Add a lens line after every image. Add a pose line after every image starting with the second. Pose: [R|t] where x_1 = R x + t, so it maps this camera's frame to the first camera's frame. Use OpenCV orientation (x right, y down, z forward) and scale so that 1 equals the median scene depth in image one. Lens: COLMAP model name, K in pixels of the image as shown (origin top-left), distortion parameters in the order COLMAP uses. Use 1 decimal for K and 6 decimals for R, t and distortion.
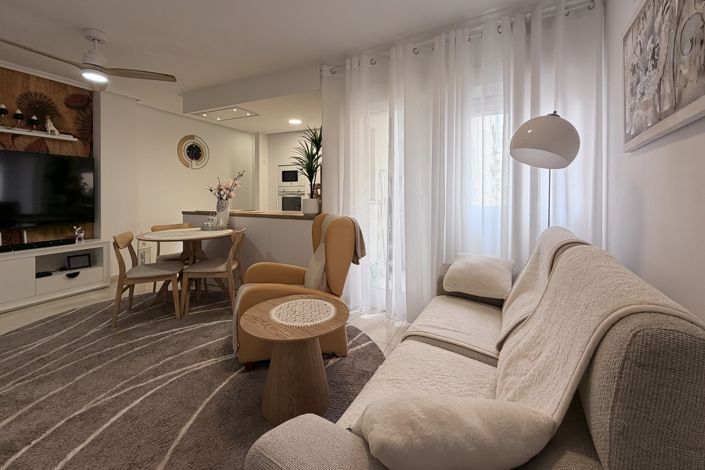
lens RADIAL K [[288.6, 0, 348.4], [0, 288.6, 195.9], [0, 0, 1]] dist [0.000358, -0.000033]
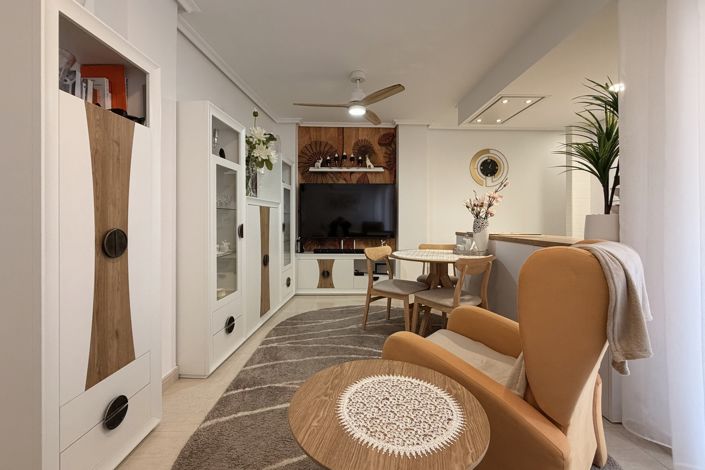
lens RADIAL K [[297.5, 0, 349.2], [0, 297.5, 218.5], [0, 0, 1]] dist [-0.001587, -0.000022]
pose [[0.443188, -0.000924, -0.896428, 0.138813], [-0.011640, 0.999909, -0.006786, 0.023757], [0.896353, 0.013442, 0.443137, 0.306697]]
